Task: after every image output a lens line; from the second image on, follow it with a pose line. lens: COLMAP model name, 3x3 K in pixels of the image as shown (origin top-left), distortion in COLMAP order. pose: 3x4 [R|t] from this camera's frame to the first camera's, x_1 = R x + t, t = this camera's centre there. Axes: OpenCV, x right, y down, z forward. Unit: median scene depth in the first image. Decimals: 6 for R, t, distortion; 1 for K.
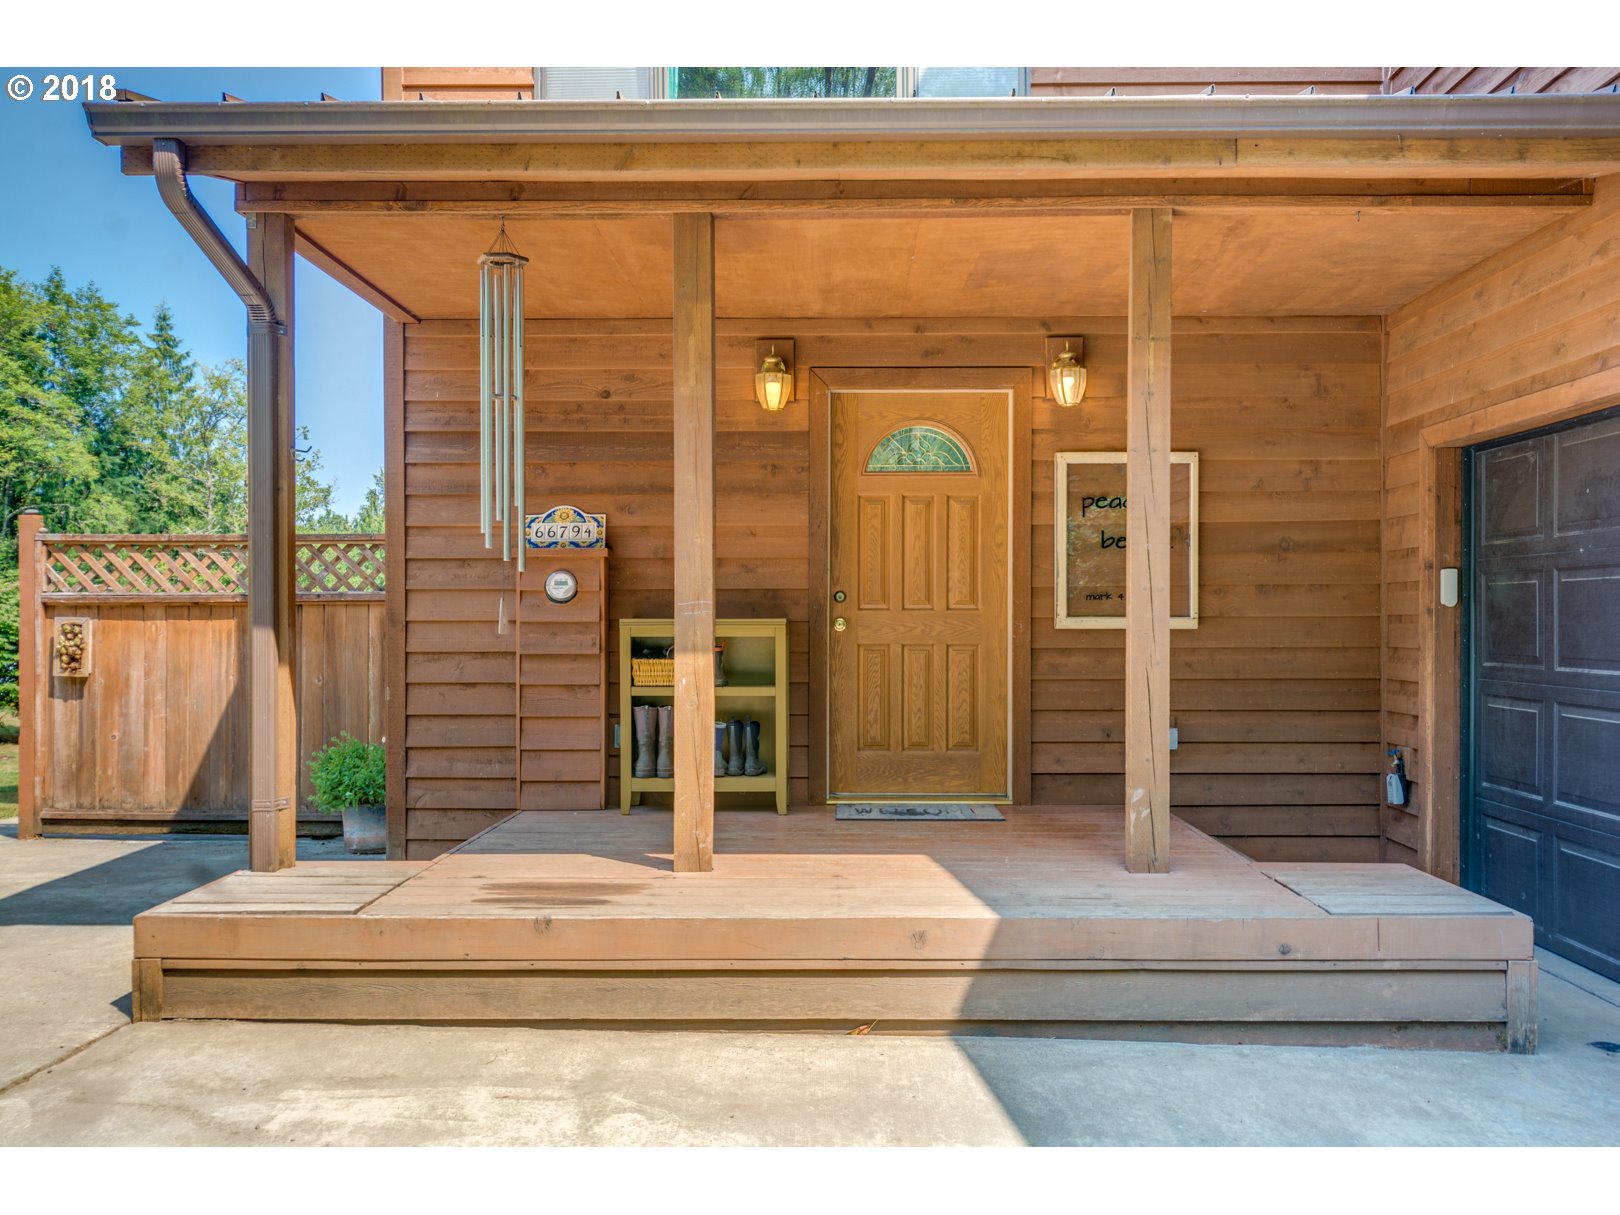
lens RADIAL K [[1341.9, 0, 812.3], [0, 1341.9, 608.3], [0, 0, 1]] dist [0.015636, 0.001381]
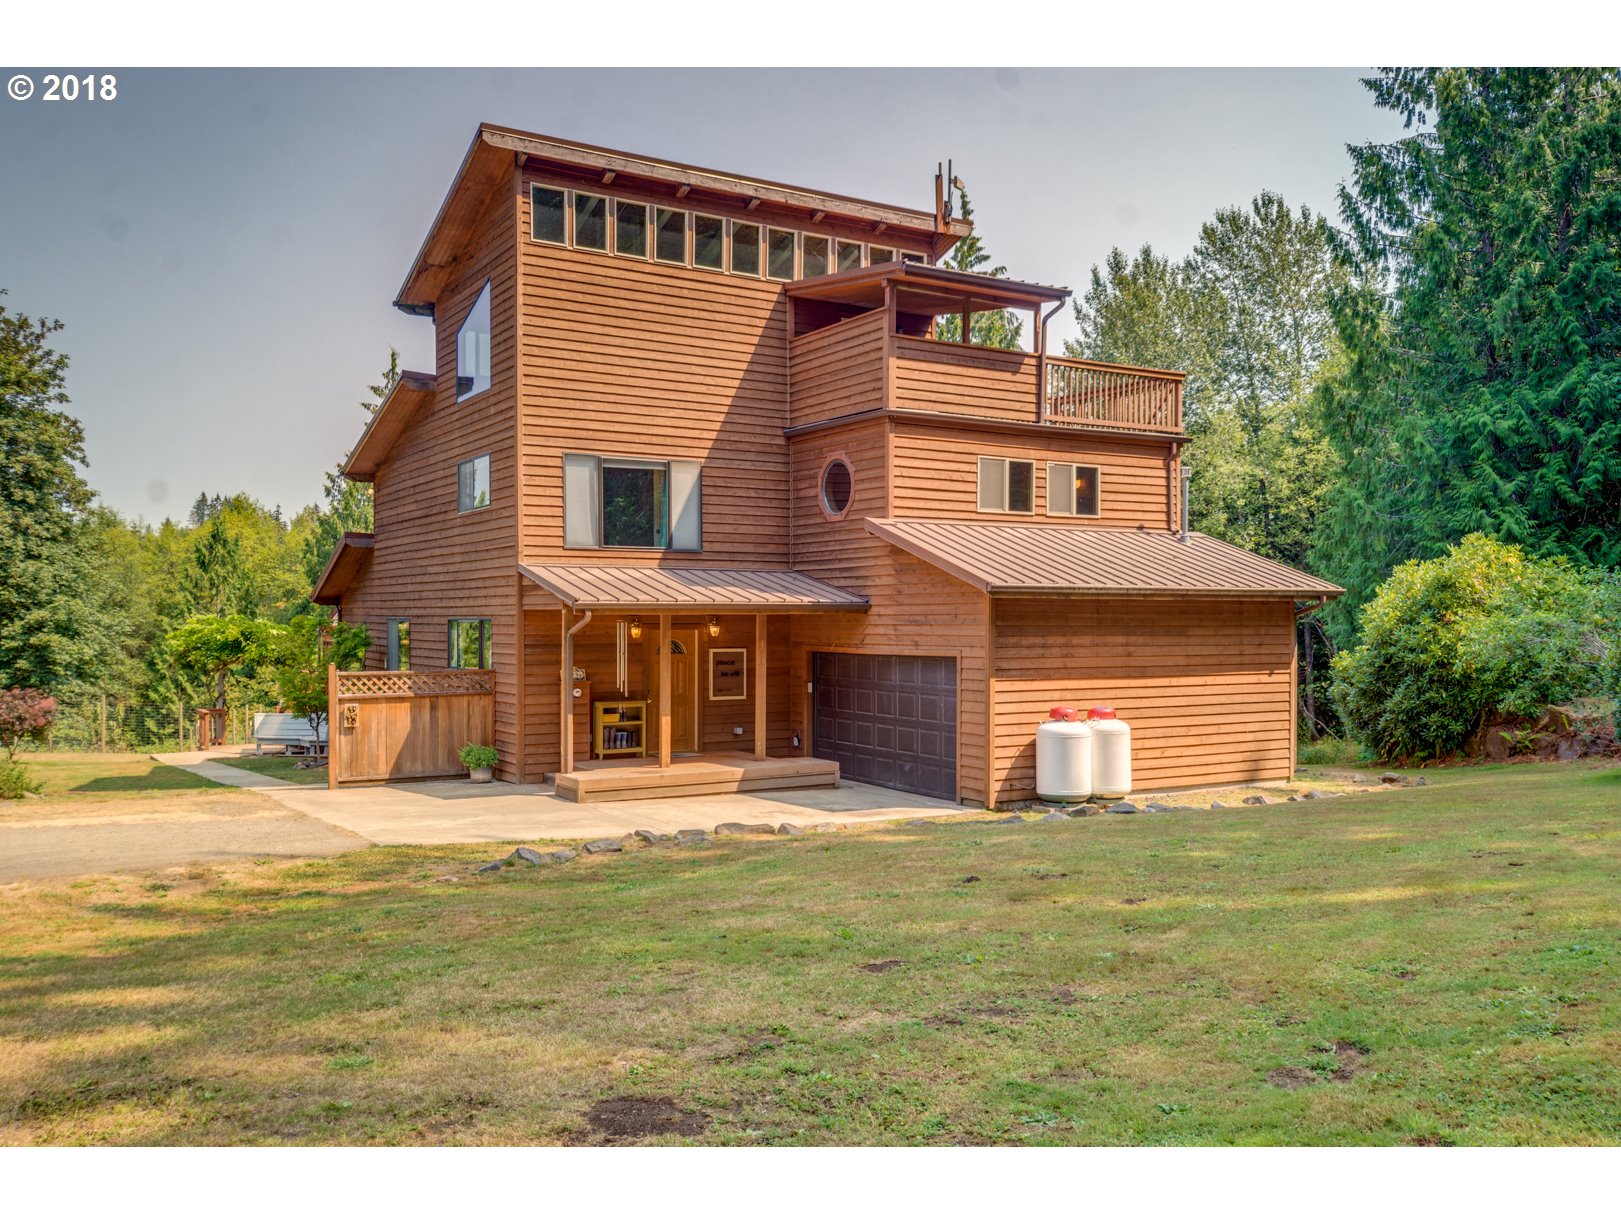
lens RADIAL K [[1342.8, 0, 813.4], [0, 1342.8, 608.8], [0, 0, 1]] dist [0.015636, 0.001381]
pose [[0.848677, 0.001602, 0.528910, -1.433000], [-0.005007, 0.999975, 0.005005, -0.241025], [-0.528888, -0.006896, 0.848663, -2.085386]]
